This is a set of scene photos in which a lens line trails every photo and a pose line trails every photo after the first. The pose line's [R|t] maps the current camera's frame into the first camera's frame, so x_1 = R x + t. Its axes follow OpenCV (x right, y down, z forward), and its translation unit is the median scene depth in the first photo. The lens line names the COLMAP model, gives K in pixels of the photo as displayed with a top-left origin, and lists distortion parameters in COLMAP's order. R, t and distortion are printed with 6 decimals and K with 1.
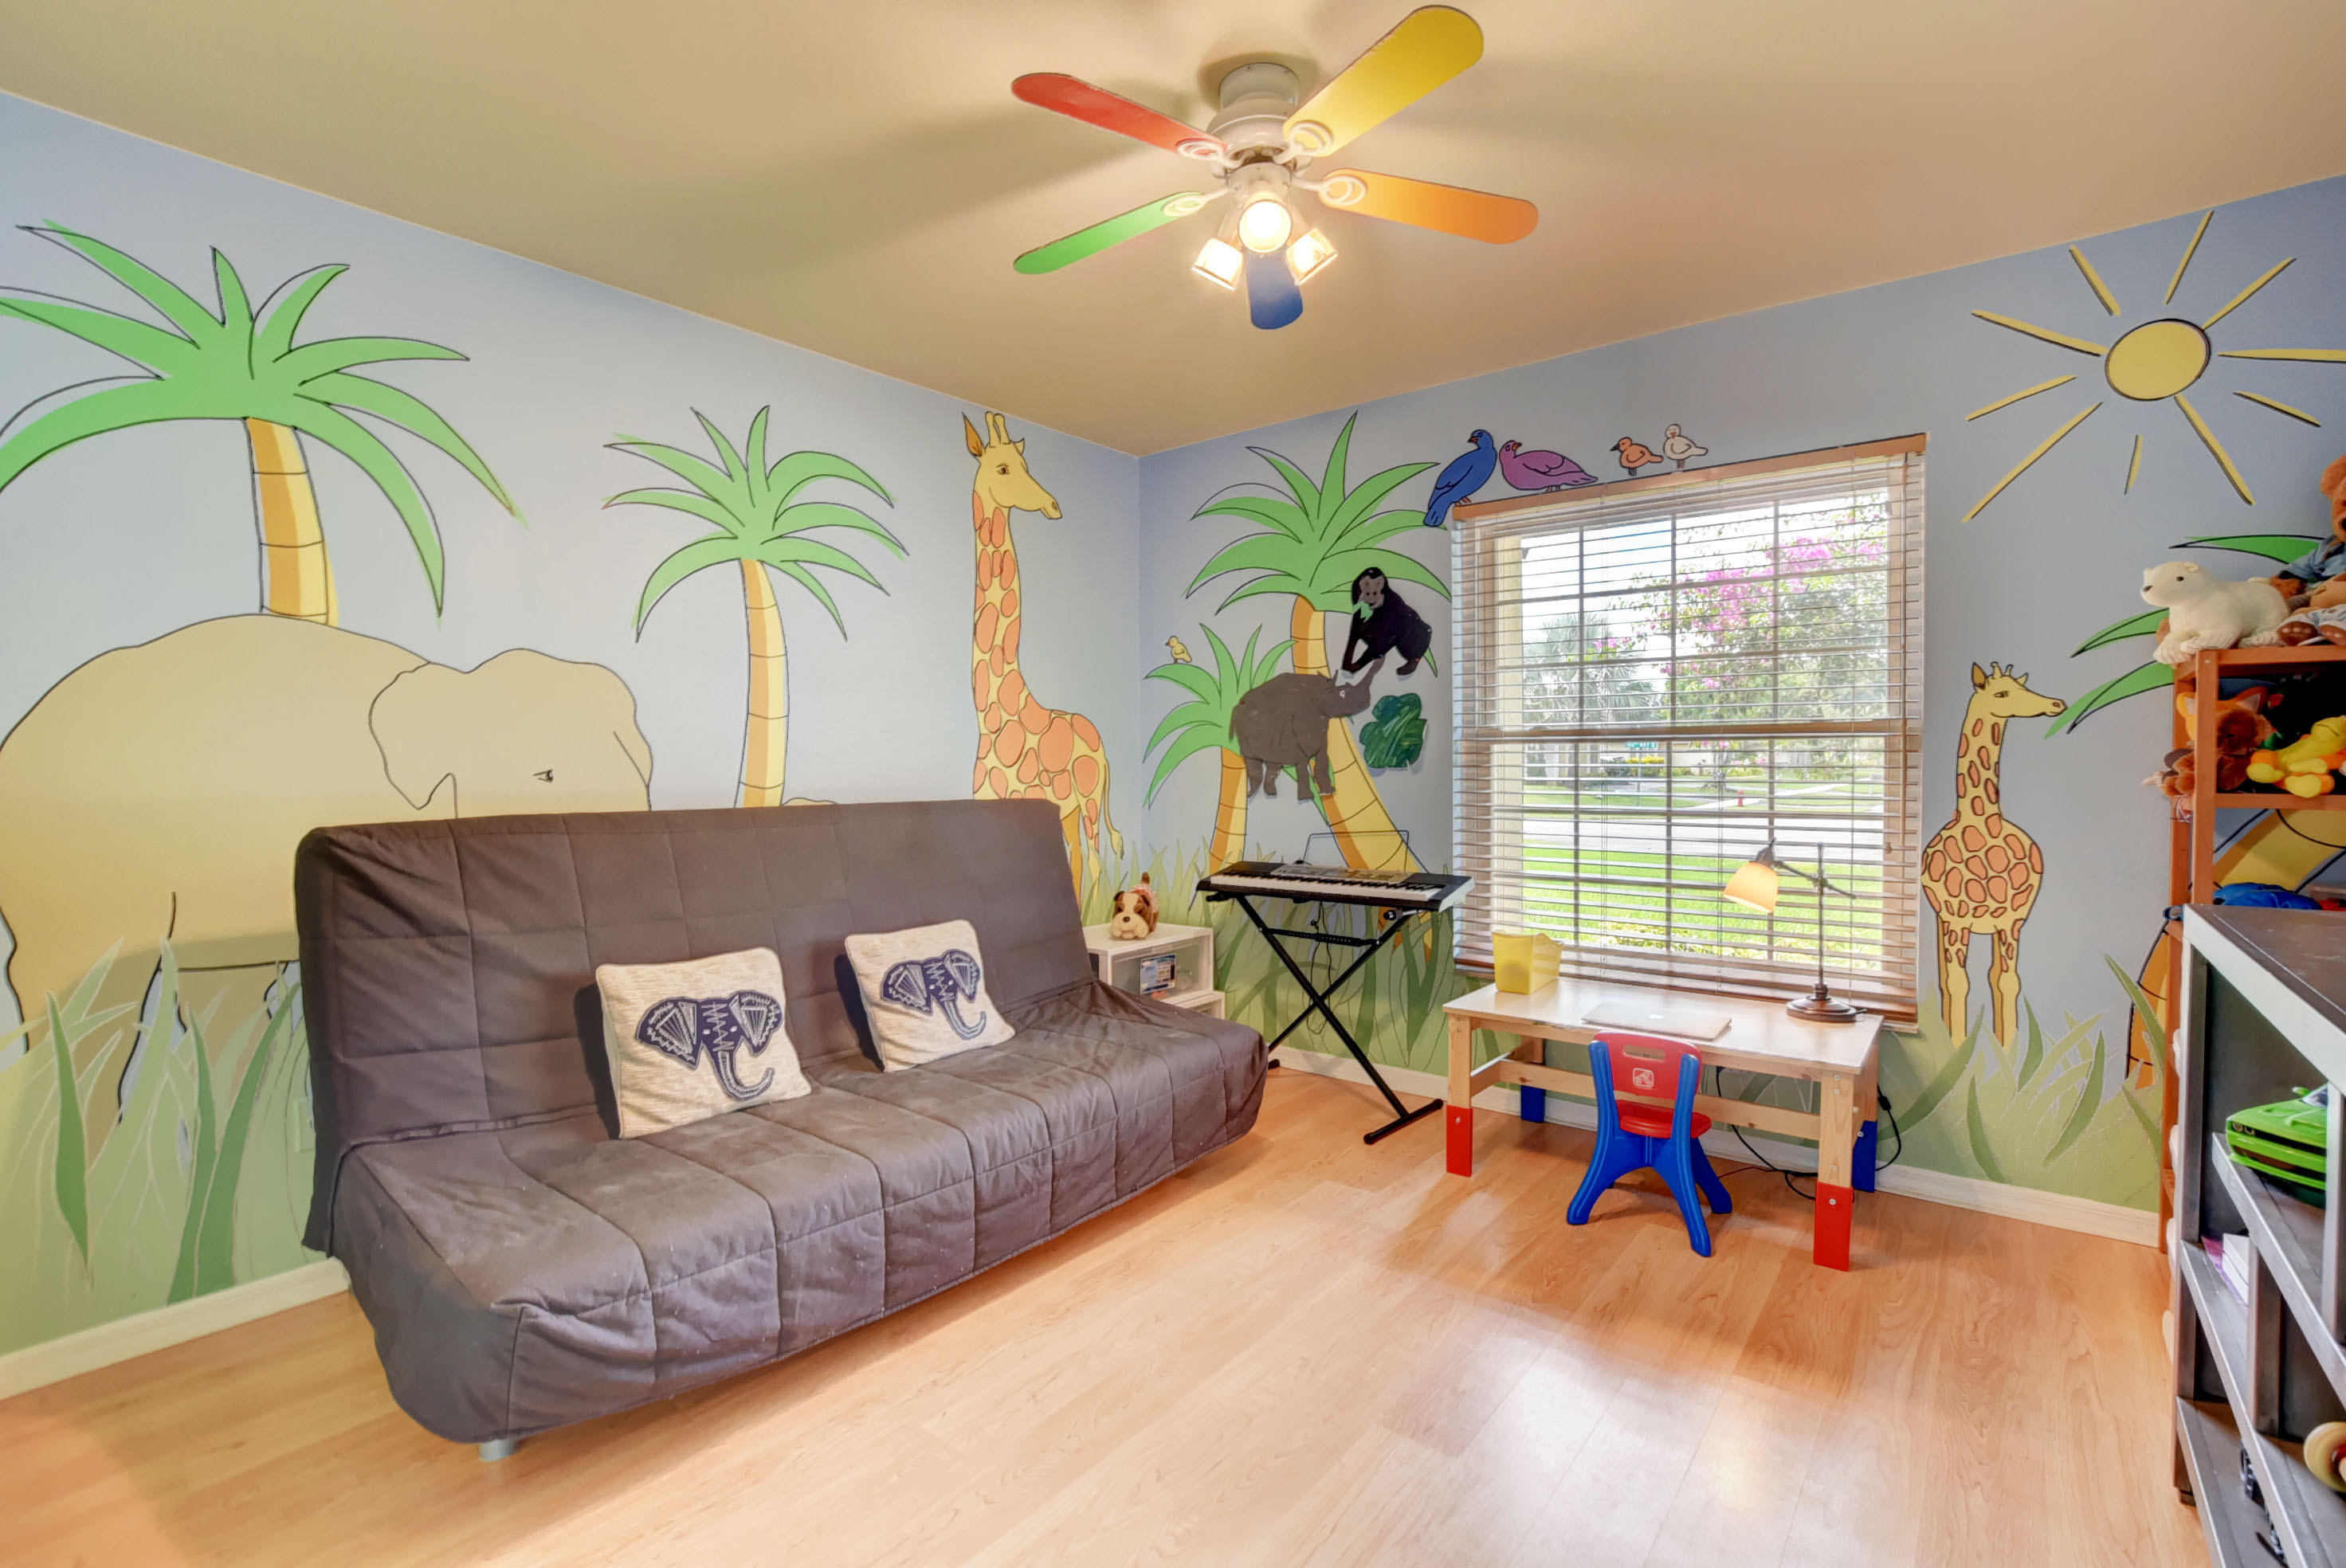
lens RADIAL K [[1052.3, 0, 1180.2], [0, 1052.3, 786.9], [0, 0, 1]] dist [-0.026571, 0.000847]
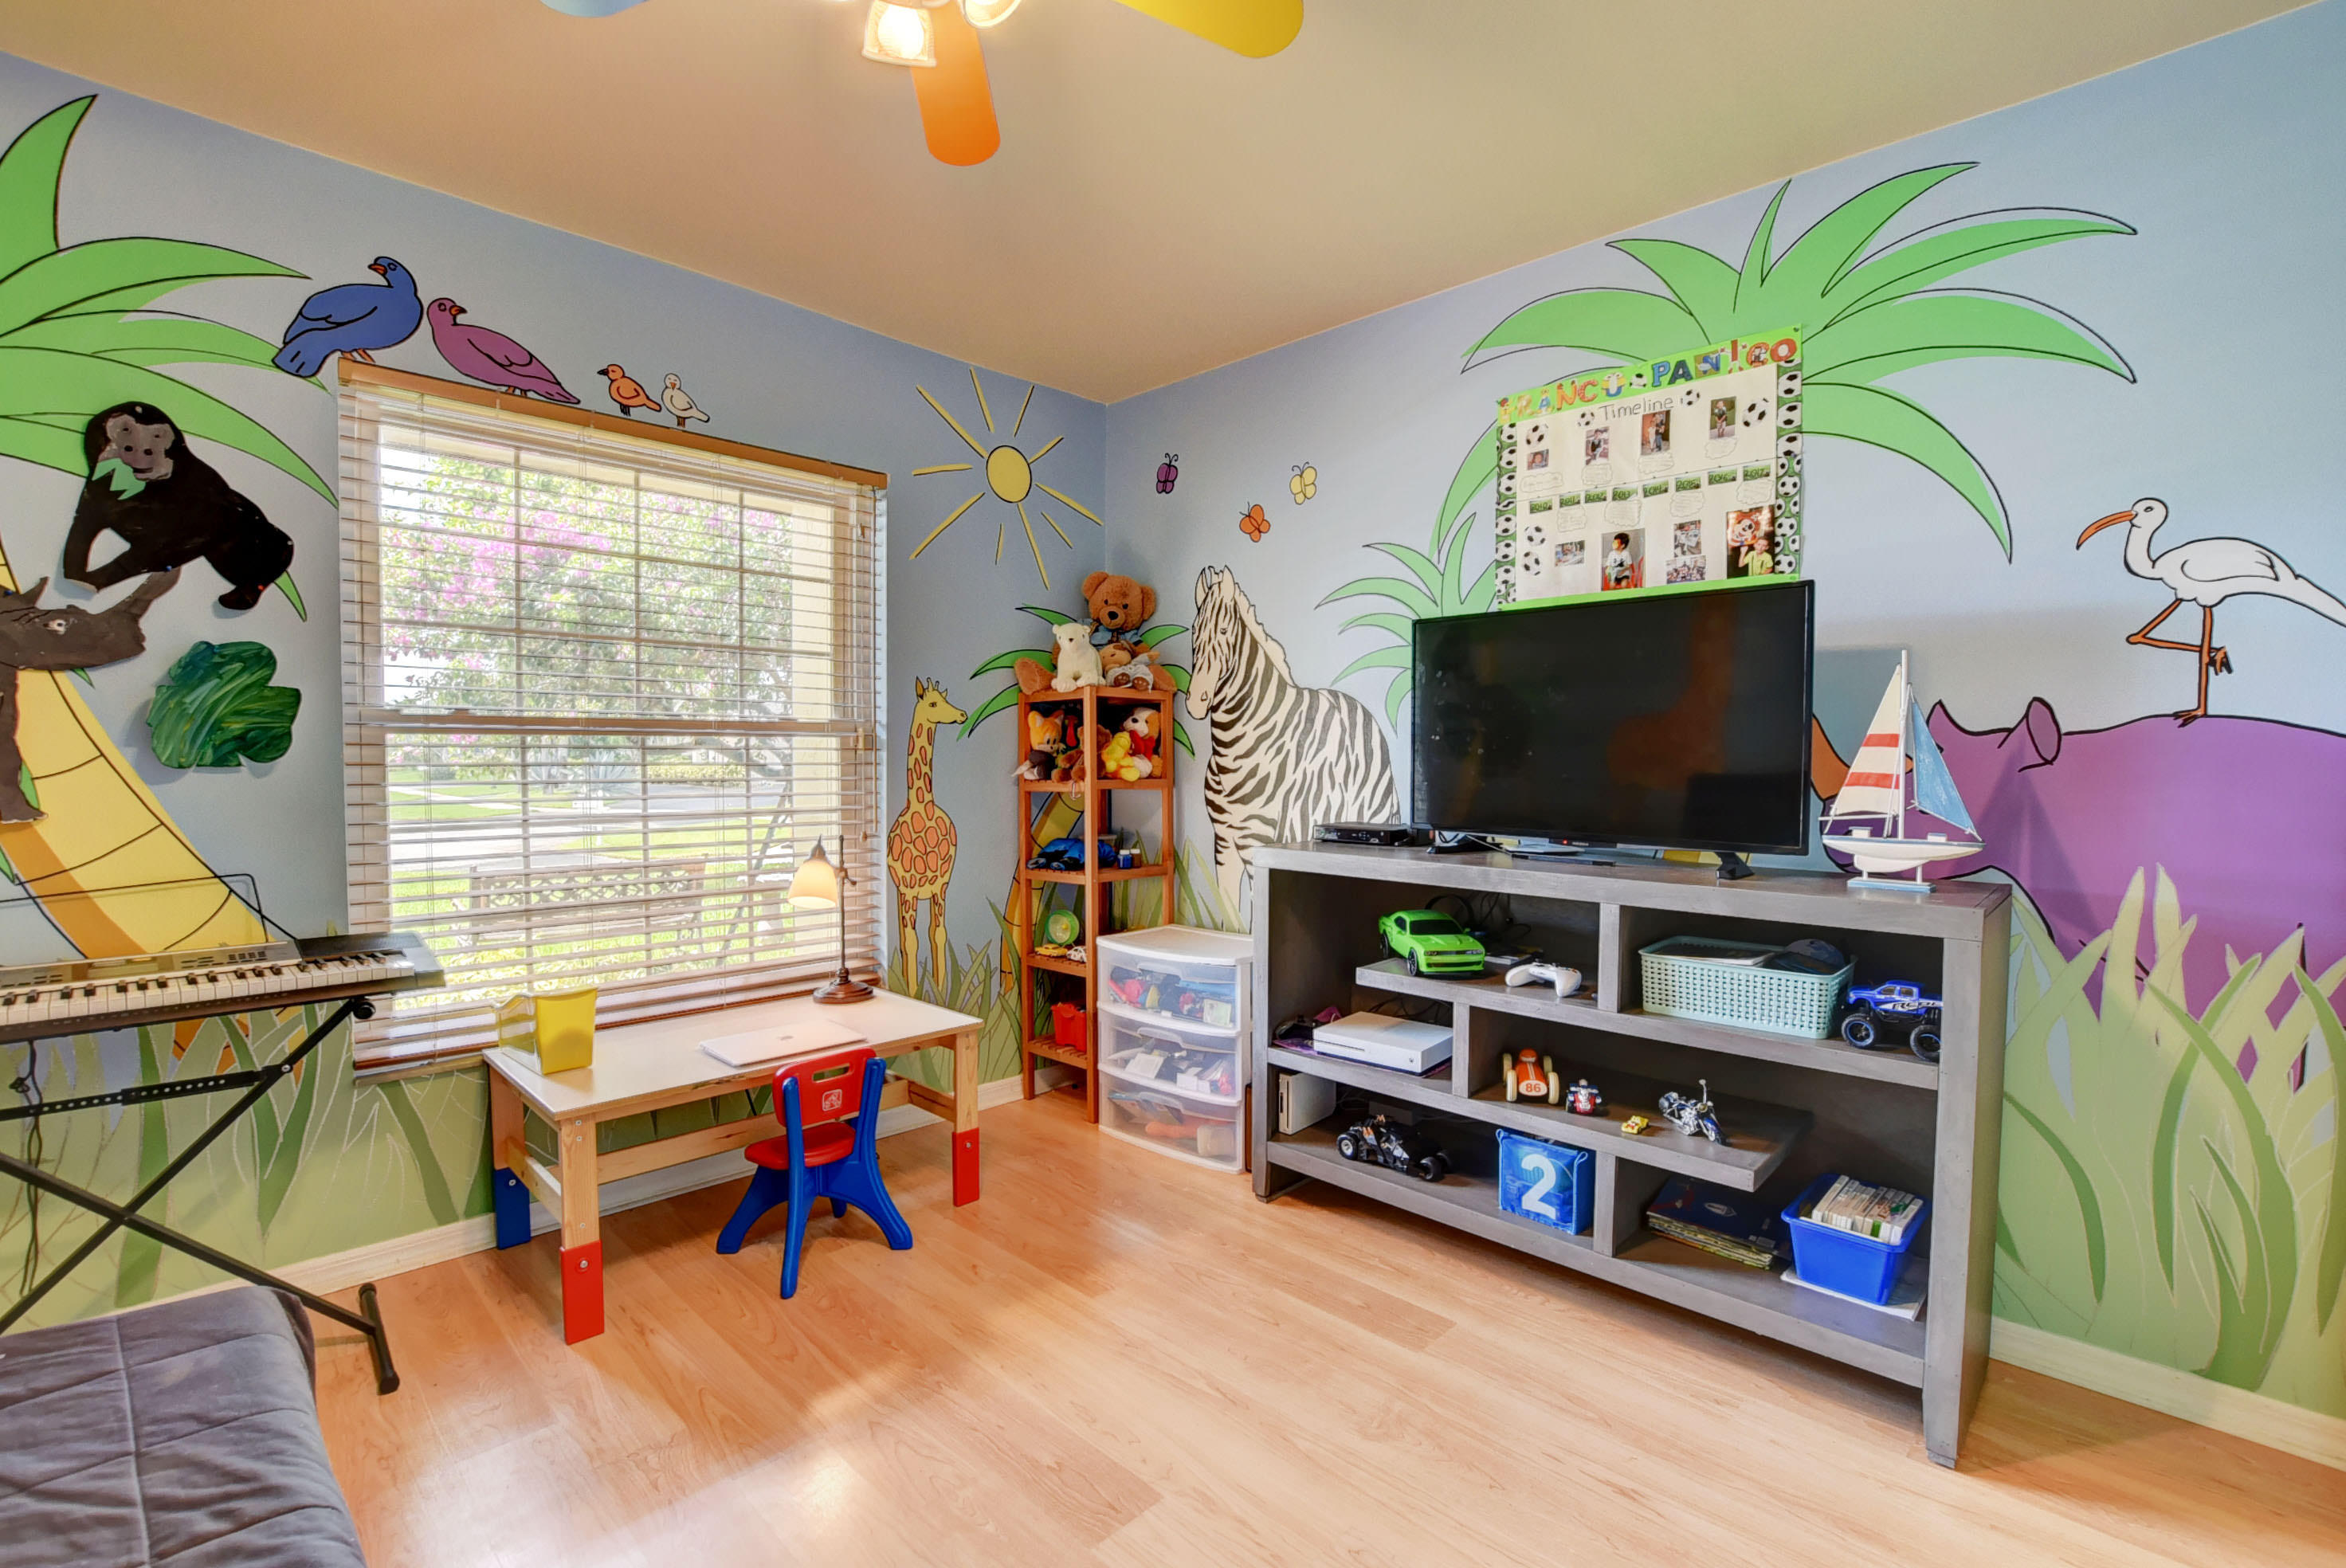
lens RADIAL K [[1052.3, 0, 1180.2], [0, 1052.3, 786.9], [0, 0, 1]] dist [-0.026571, 0.000847]
pose [[0.082877, -0.022816, 0.996299, -0.326983], [0.023949, 0.999495, 0.020897, -0.007314], [-0.996272, 0.022129, 0.083381, 0.446483]]
